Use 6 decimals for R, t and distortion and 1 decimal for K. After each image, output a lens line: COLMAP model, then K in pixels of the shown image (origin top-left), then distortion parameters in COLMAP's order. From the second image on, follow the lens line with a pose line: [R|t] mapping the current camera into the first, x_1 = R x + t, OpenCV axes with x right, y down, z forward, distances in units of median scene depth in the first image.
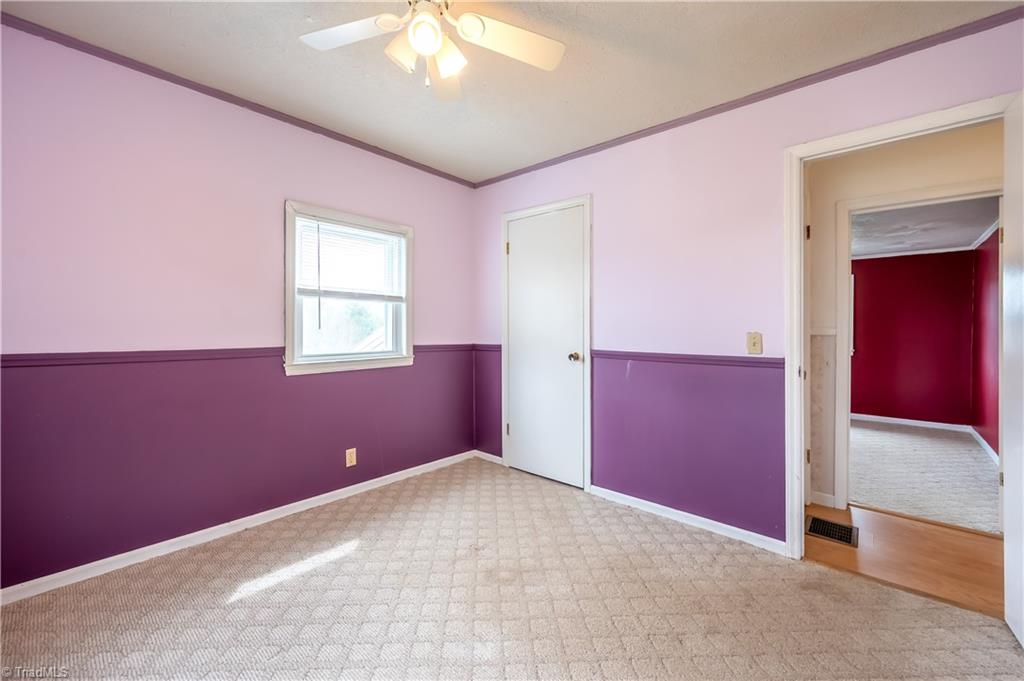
lens RADIAL K [[417.3, 0, 519.5], [0, 417.3, 335.3], [0, 0, 1]] dist [0.000452, 0.000106]
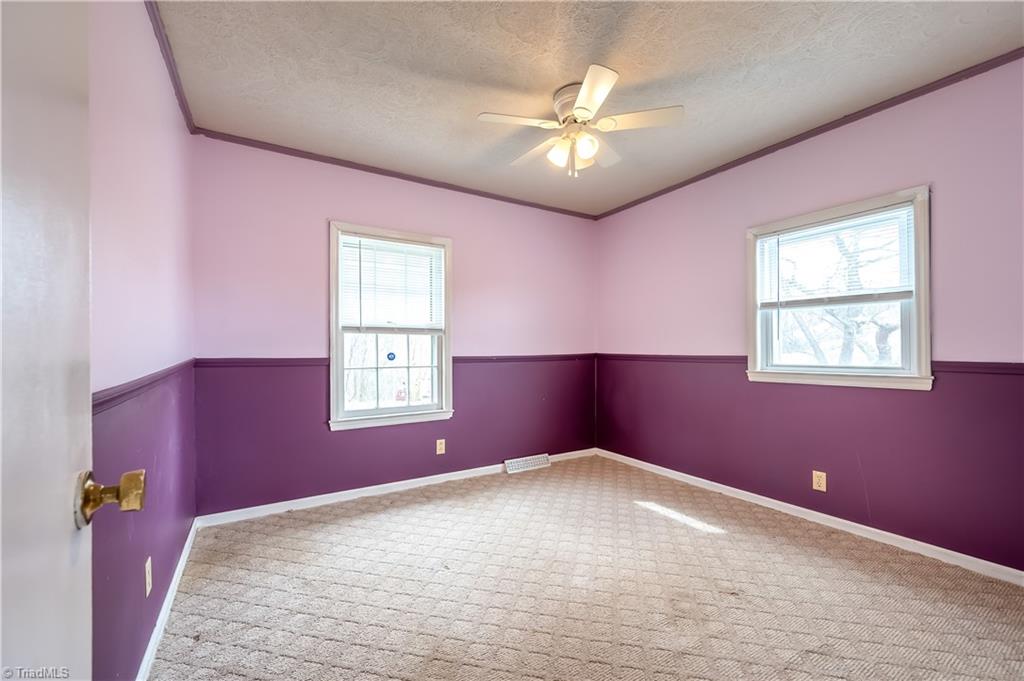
lens RADIAL K [[417.3, 0, 493.7], [0, 417.3, 351.2], [0, 0, 1]] dist [0.000452, 0.000106]
pose [[-0.335266, 0.015900, -0.941989, 0.780220], [0.001155, 0.999864, 0.016466, -0.004634], [0.942123, 0.004432, -0.335239, 0.731259]]
